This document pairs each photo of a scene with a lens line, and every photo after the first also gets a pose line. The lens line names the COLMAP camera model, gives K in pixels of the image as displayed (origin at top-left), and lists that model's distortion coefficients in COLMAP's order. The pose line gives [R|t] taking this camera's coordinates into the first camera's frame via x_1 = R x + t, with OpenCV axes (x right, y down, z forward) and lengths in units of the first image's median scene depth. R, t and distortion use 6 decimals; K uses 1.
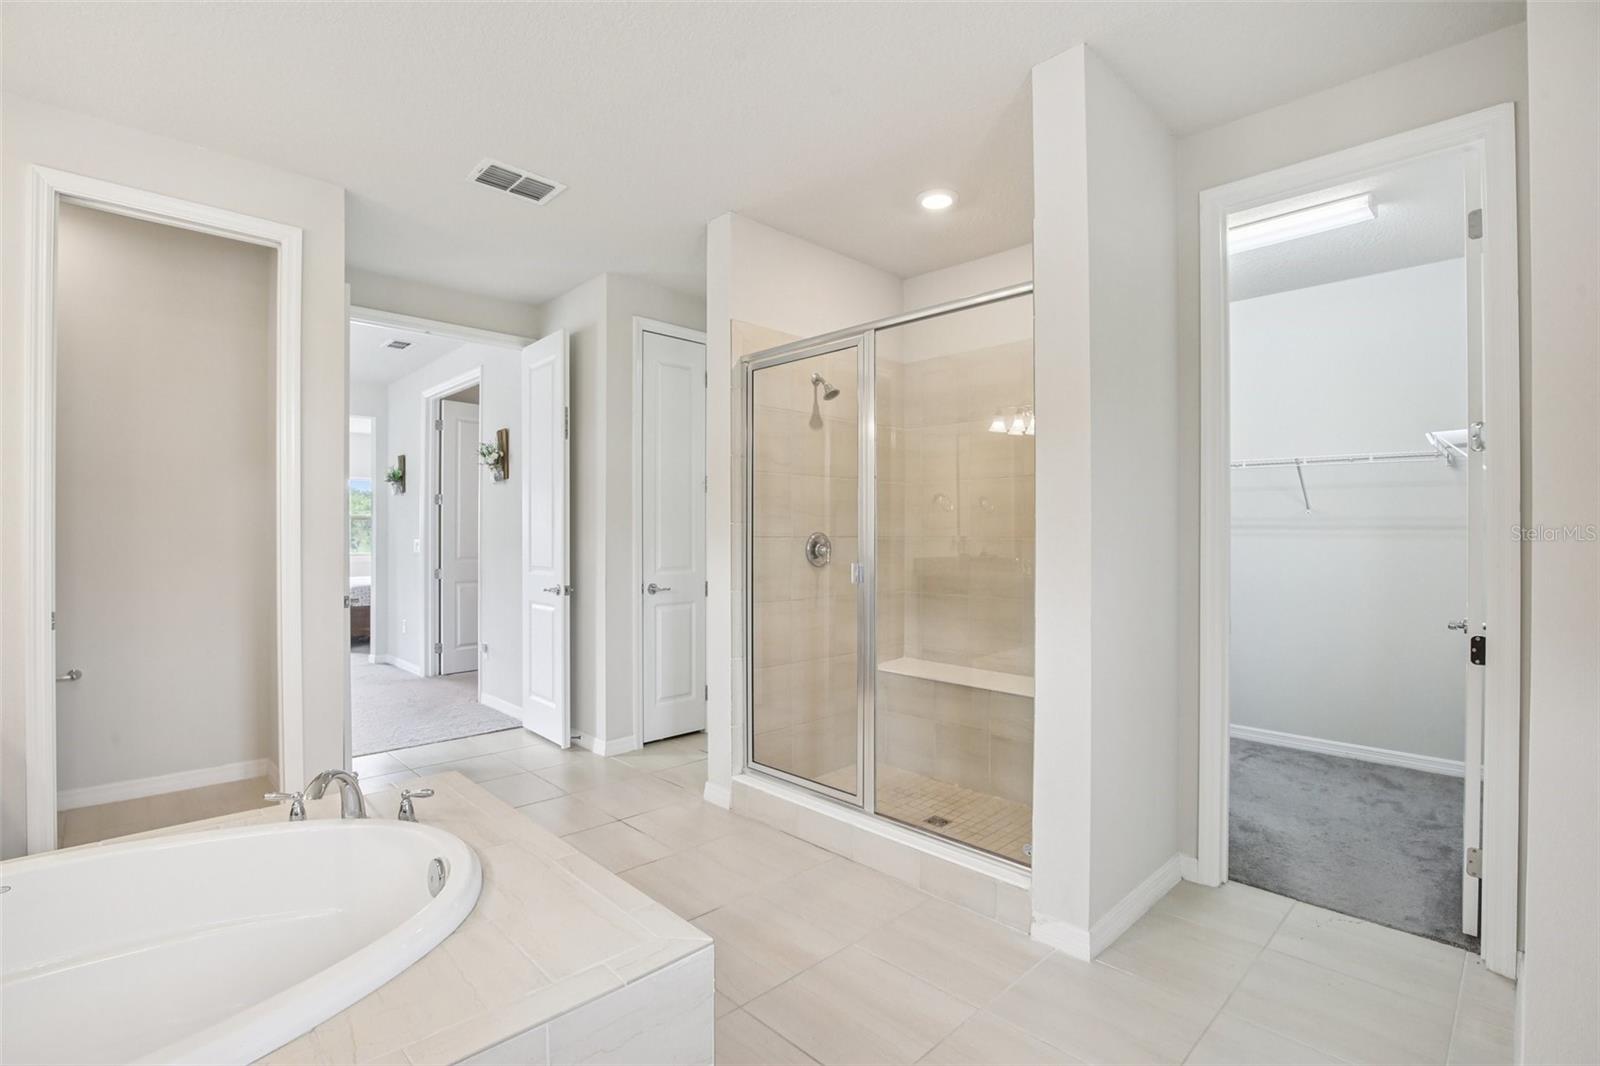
lens RADIAL K [[737.9, 0, 800.0], [0, 737.9, 533.0], [0, 0, 1]] dist [-0.032958, 0.000181]
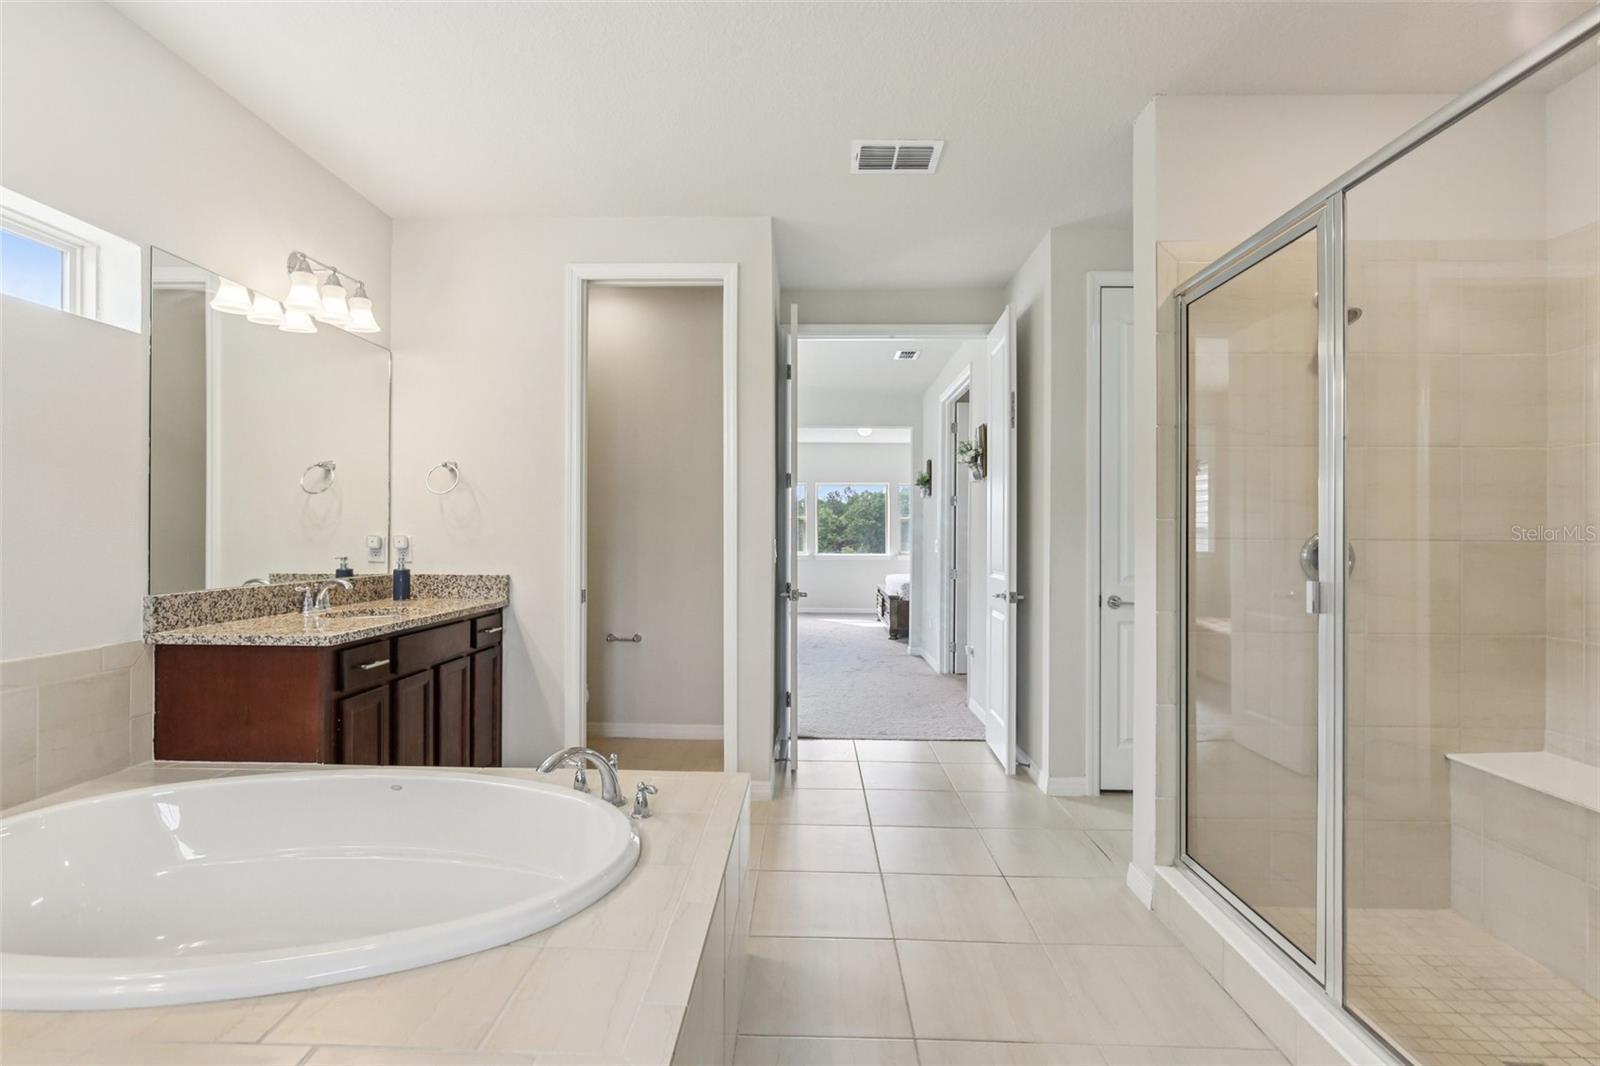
lens RADIAL K [[749.4, 0, 795.5], [0, 749.4, 531.1], [0, 0, 1]] dist [0.000596, 0.000393]
pose [[0.697659, -0.000345, -0.716430, 0.151164], [-0.003447, 0.999987, -0.003839, 0.001893], [0.716421, 0.005147, 0.697649, 0.174637]]
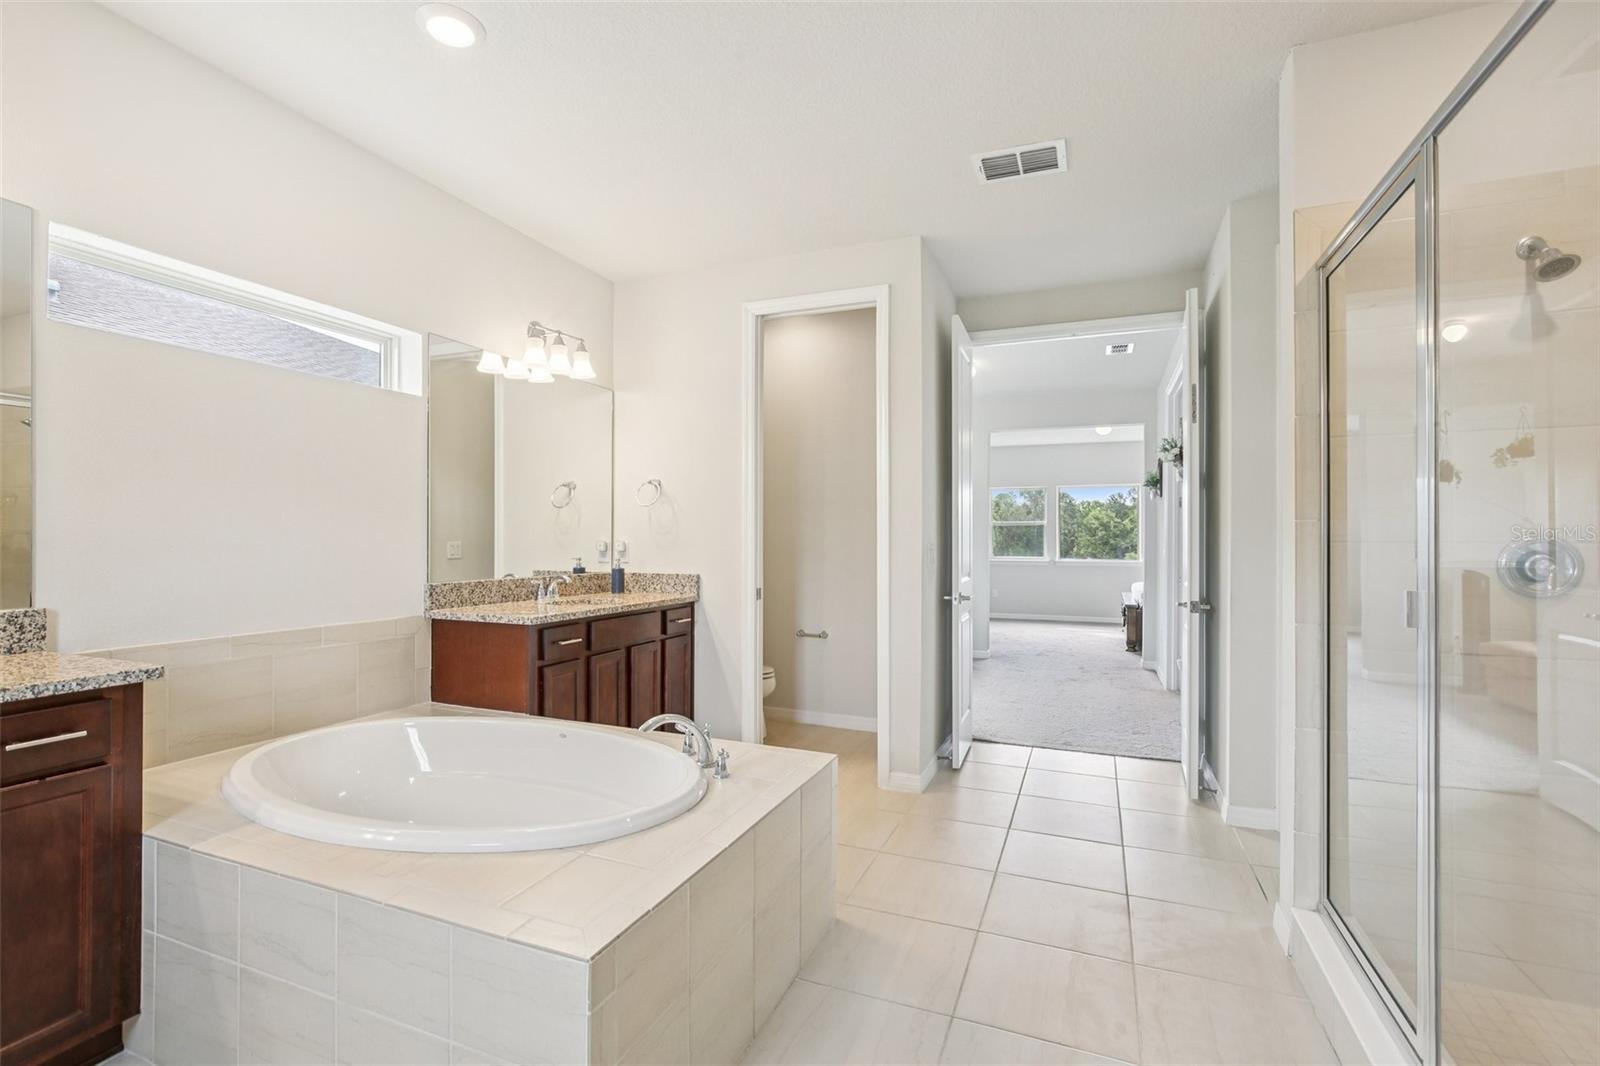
lens RADIAL K [[738.9, 0, 793.4], [0, 738.9, 534.8], [0, 0, 1]] dist [-0.003053, 0.000217]
pose [[0.395925, -0.004683, -0.918271, 0.264097], [-0.000843, 0.999985, -0.005464, 0.002418], [0.918282, 0.002937, 0.395915, 0.259688]]
